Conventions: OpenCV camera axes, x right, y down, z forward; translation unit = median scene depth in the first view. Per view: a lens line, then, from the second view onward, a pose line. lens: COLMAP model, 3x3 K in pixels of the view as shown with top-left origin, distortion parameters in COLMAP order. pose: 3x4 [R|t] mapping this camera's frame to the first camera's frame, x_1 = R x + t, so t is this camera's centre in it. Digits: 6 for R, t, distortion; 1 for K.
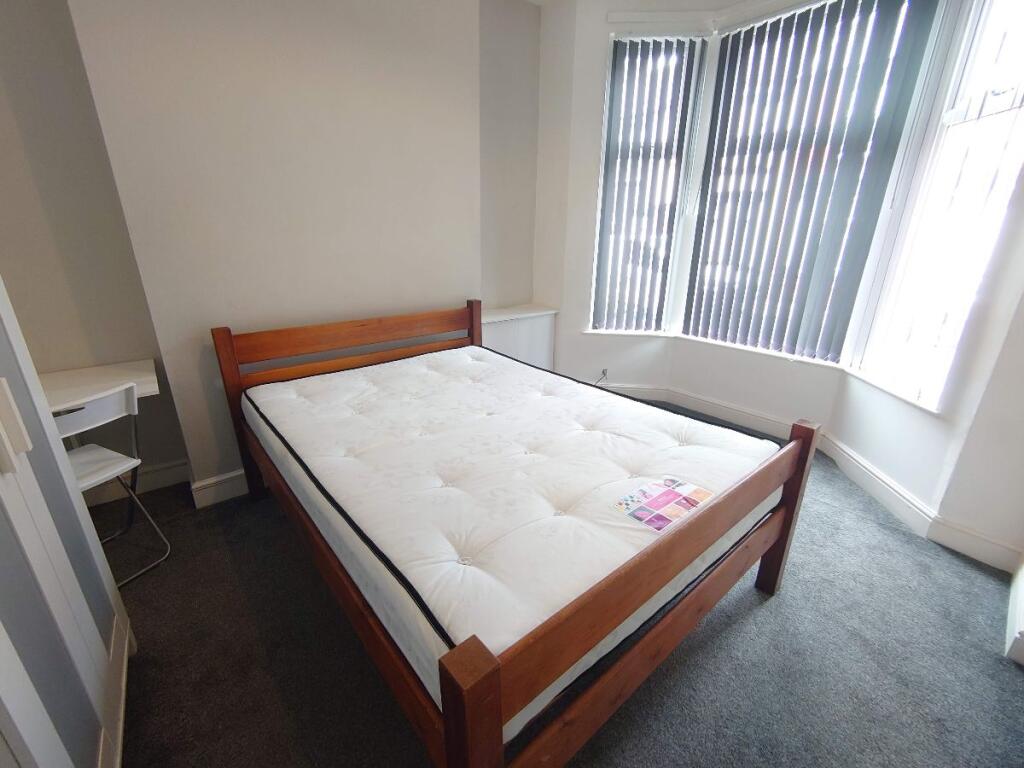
lens RADIAL K [[443.2, 0, 509.5], [0, 443.2, 384.9], [0, 0, 1]] dist [0.000906, 0.000103]
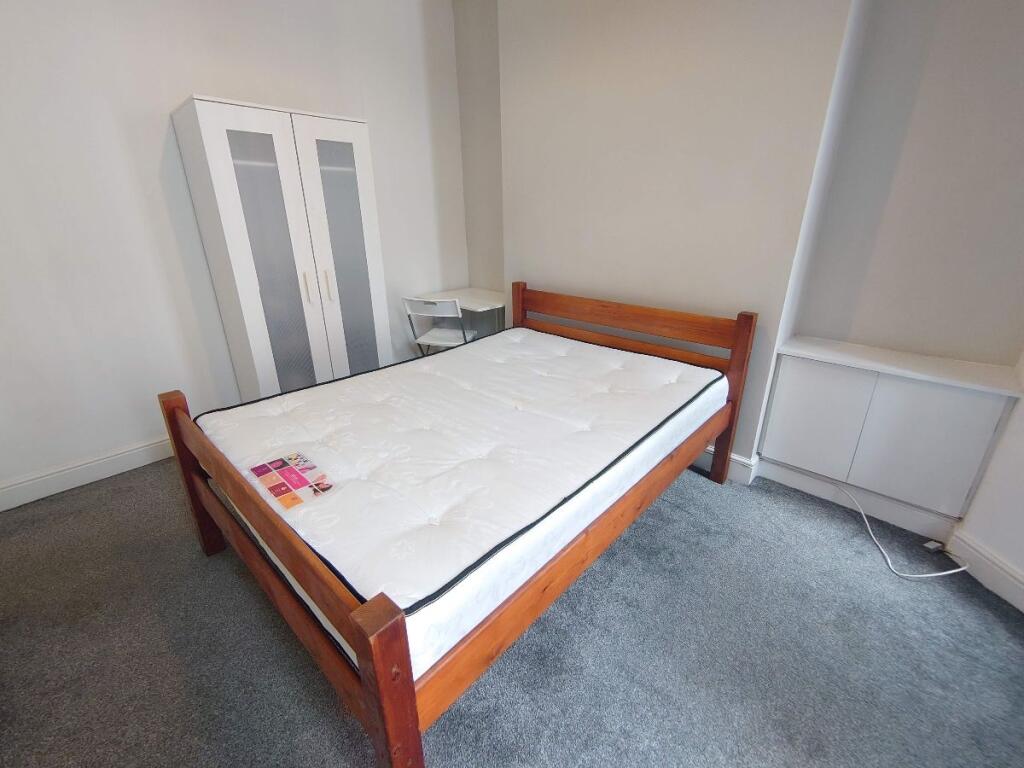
lens RADIAL K [[443.2, 0, 511.2], [0, 443.2, 383.5], [0, 0, 1]] dist [0.000906, 0.000103]
pose [[0.131633, 0.352848, -0.926375, 0.761769], [-0.327823, 0.897422, 0.295238, -0.238571], [0.935524, 0.264824, 0.233802, 0.697216]]
